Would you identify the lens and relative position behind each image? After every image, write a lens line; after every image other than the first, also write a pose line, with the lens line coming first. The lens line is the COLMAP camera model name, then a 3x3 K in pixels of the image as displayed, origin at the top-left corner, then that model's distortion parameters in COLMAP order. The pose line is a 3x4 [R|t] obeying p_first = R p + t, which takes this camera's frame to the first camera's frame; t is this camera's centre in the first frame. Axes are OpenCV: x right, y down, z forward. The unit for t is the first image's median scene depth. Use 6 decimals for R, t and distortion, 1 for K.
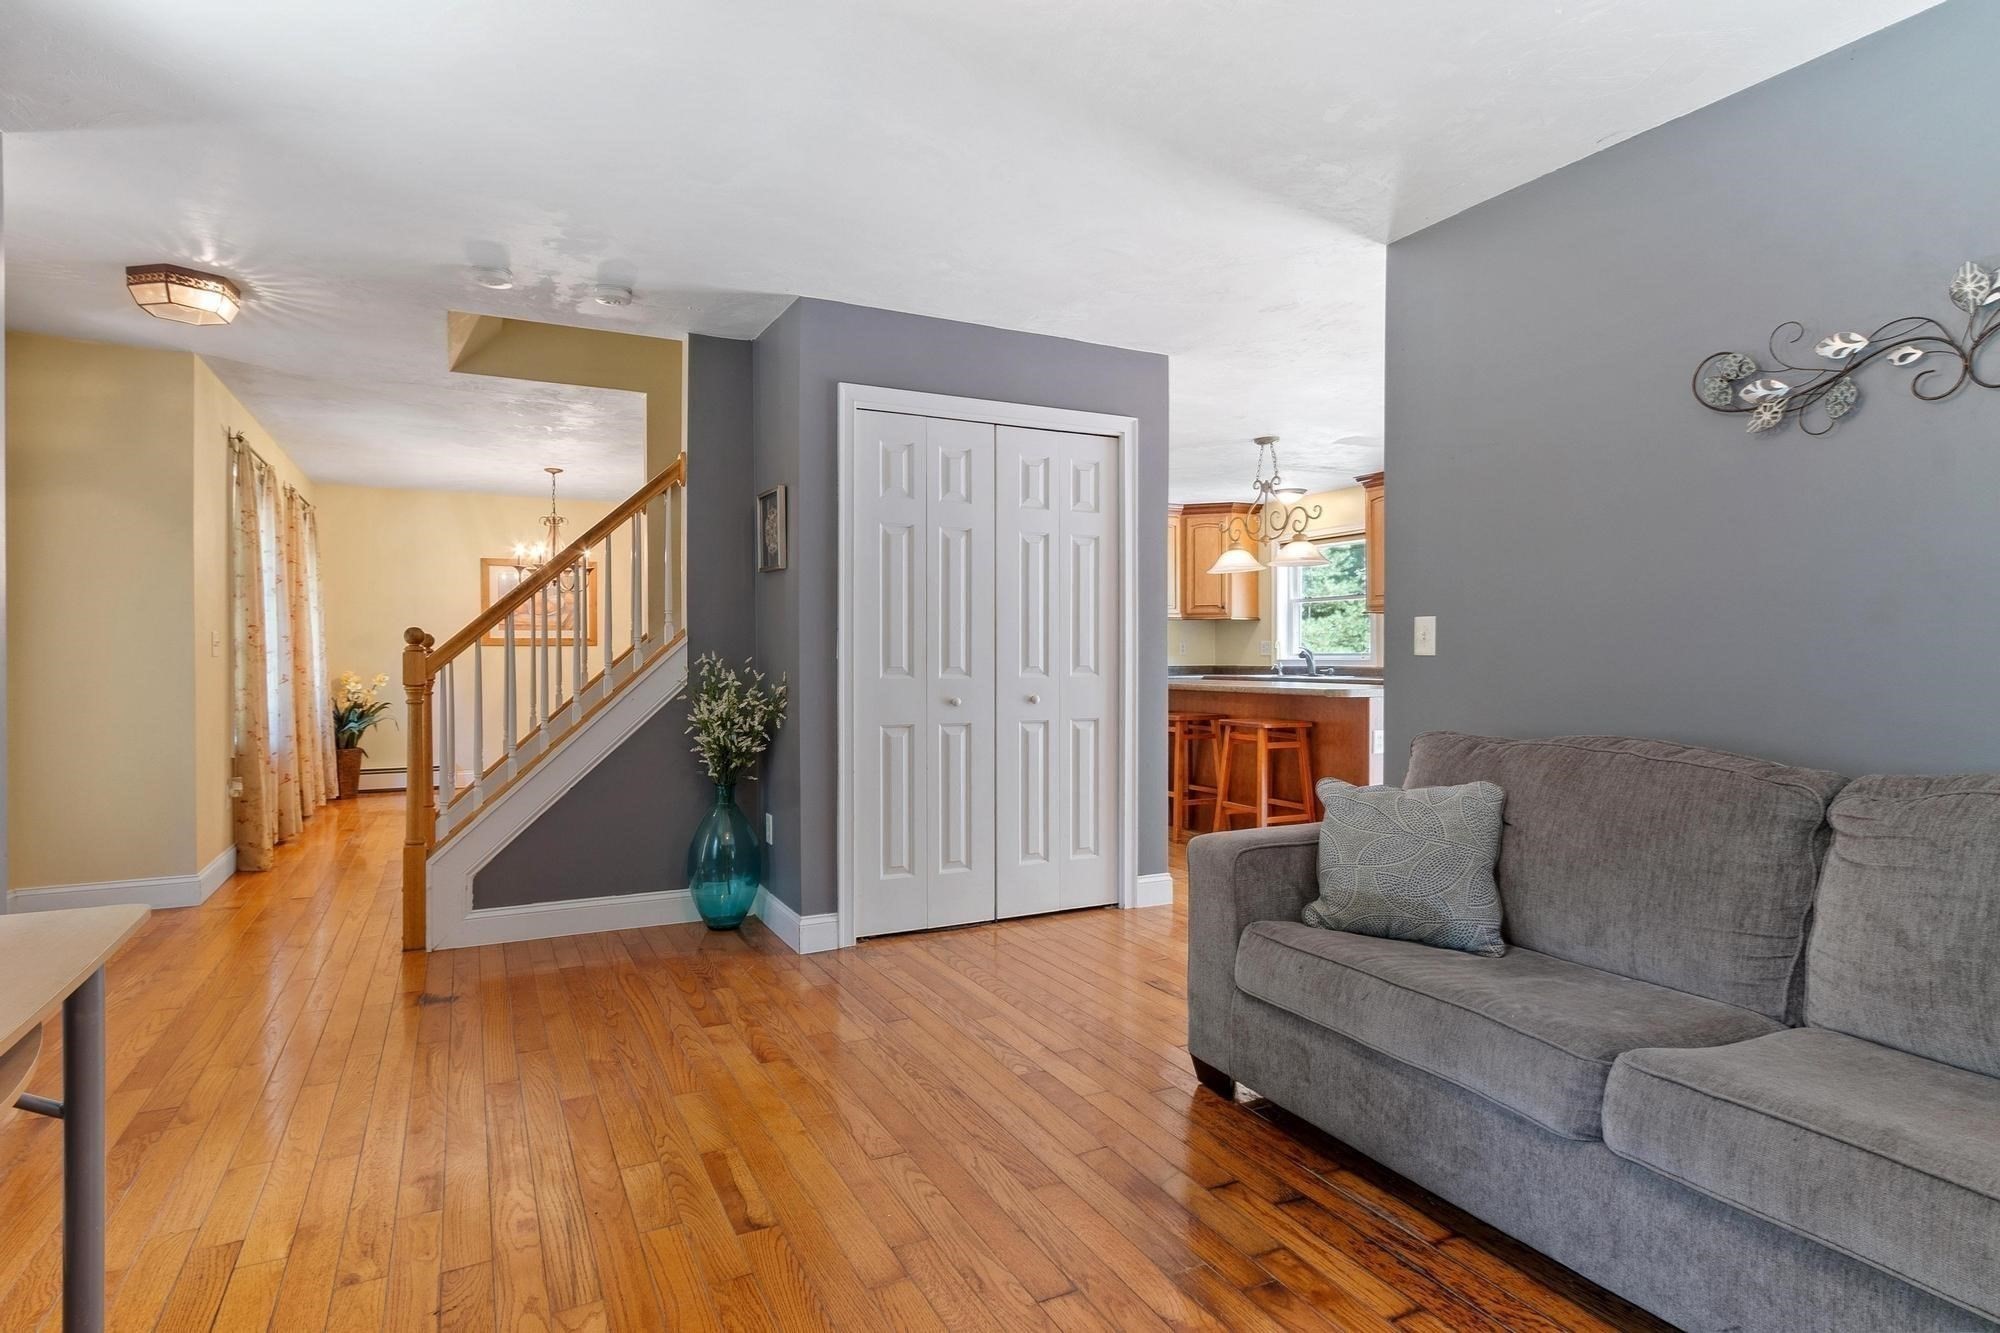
lens RADIAL K [[1035.9, 0, 991.1], [0, 1035.9, 664.0], [0, 0, 1]] dist [-0.001717, -0.000099]
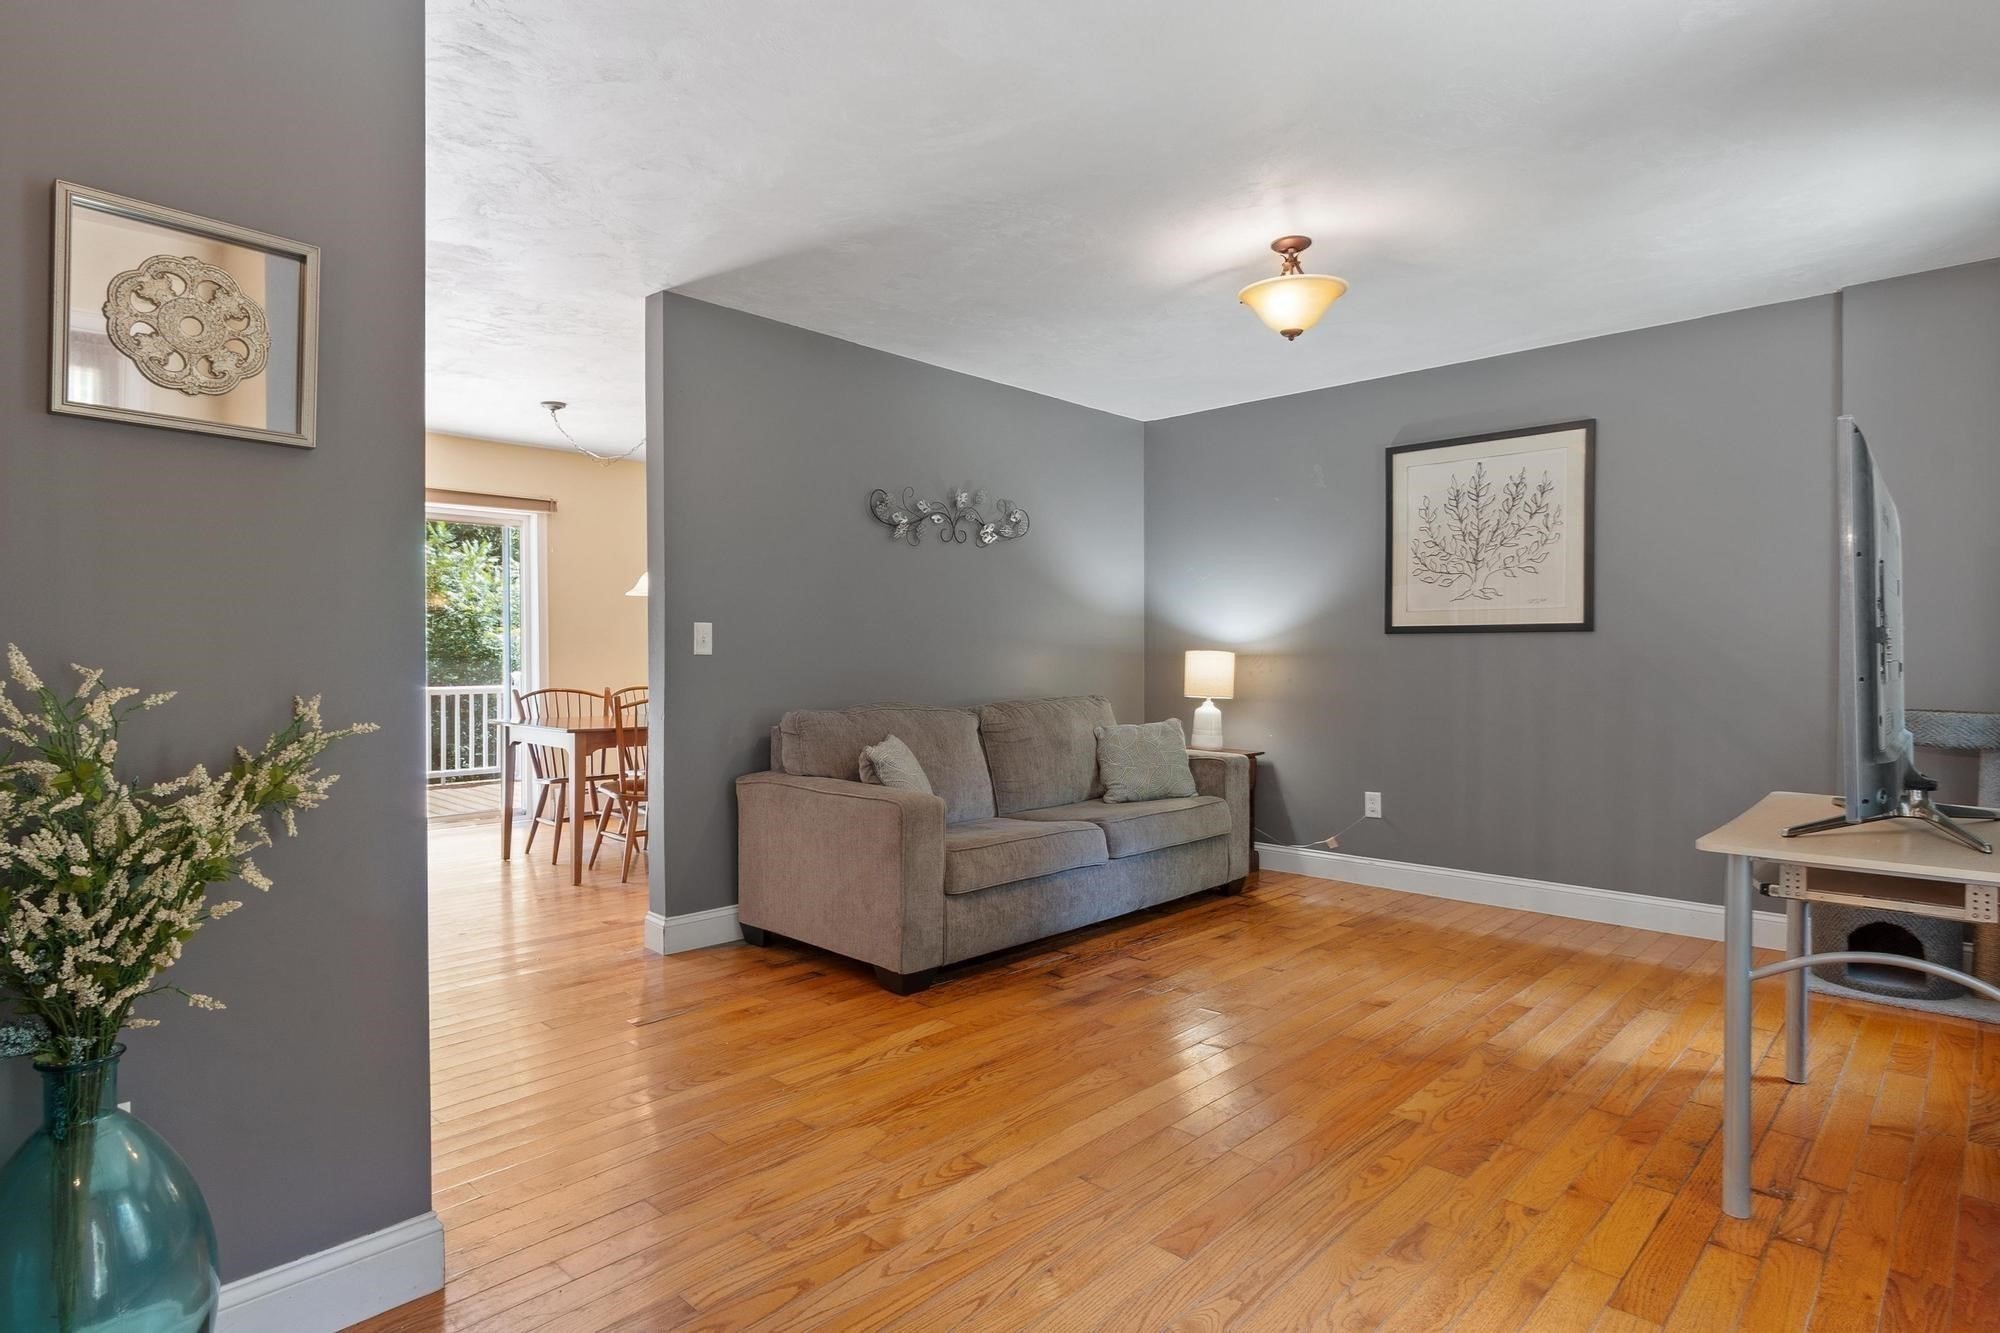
lens RADIAL K [[1035.9, 0, 991.1], [0, 1035.9, 664.0], [0, 0, 1]] dist [-0.001717, -0.000099]
pose [[-0.322026, -0.008233, 0.946695, -1.209175], [0.011137, 0.999860, 0.012484, -0.012658], [-0.946665, 0.014564, -0.321889, 1.549579]]
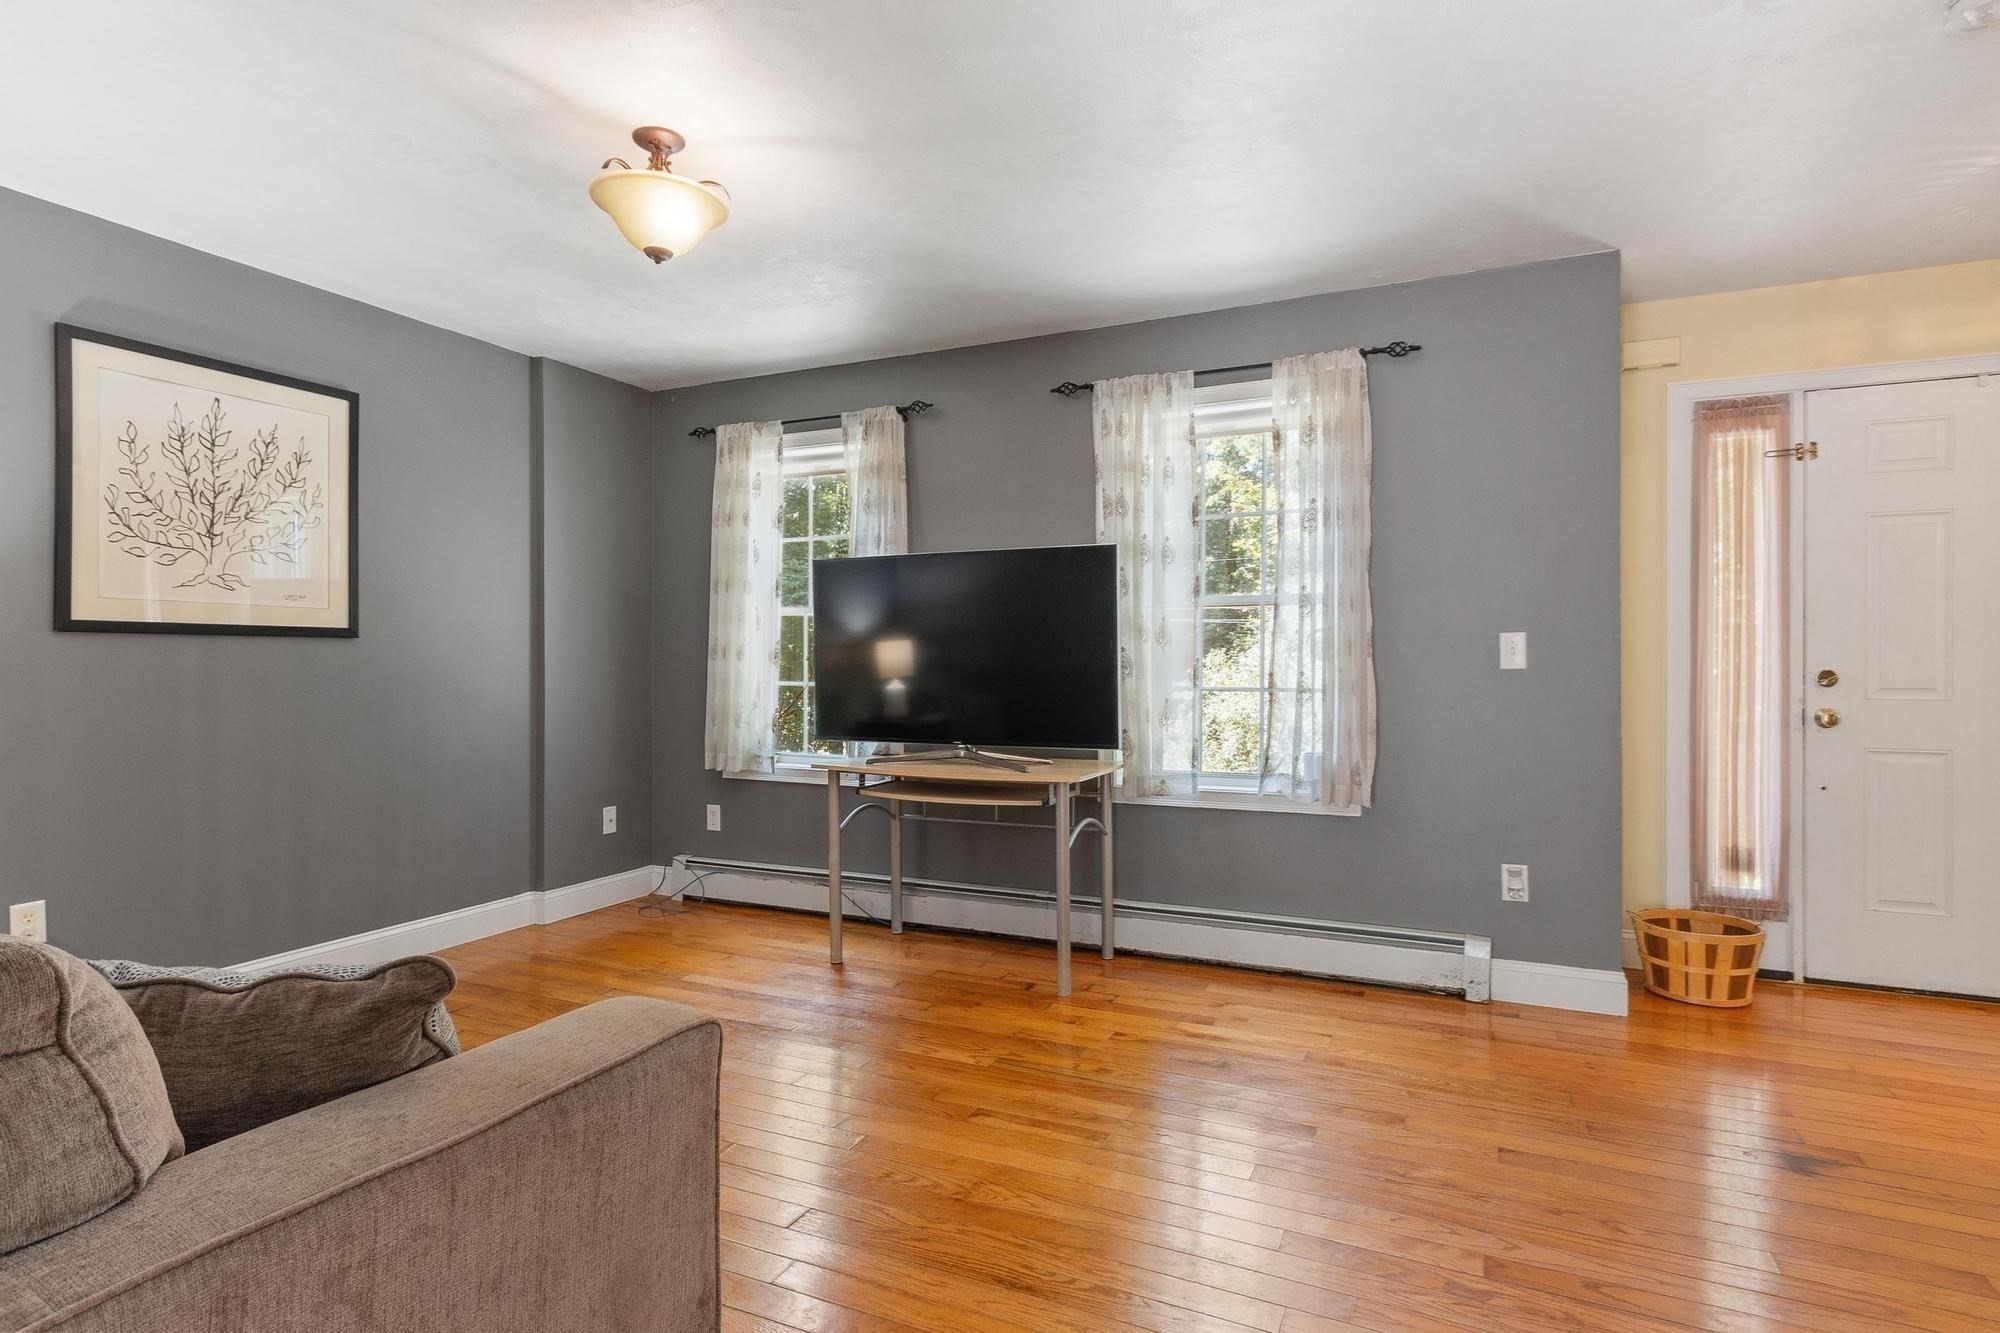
lens RADIAL K [[1046.7, 0, 950.7], [0, 1046.7, 658.3], [0, 0, 1]] dist [-0.000596, -0.000155]
pose [[-0.807694, -0.001085, -0.589601, 0.494400], [-0.006793, 0.999949, 0.007466, -0.022930], [0.589563, 0.010035, -0.807660, 1.800251]]
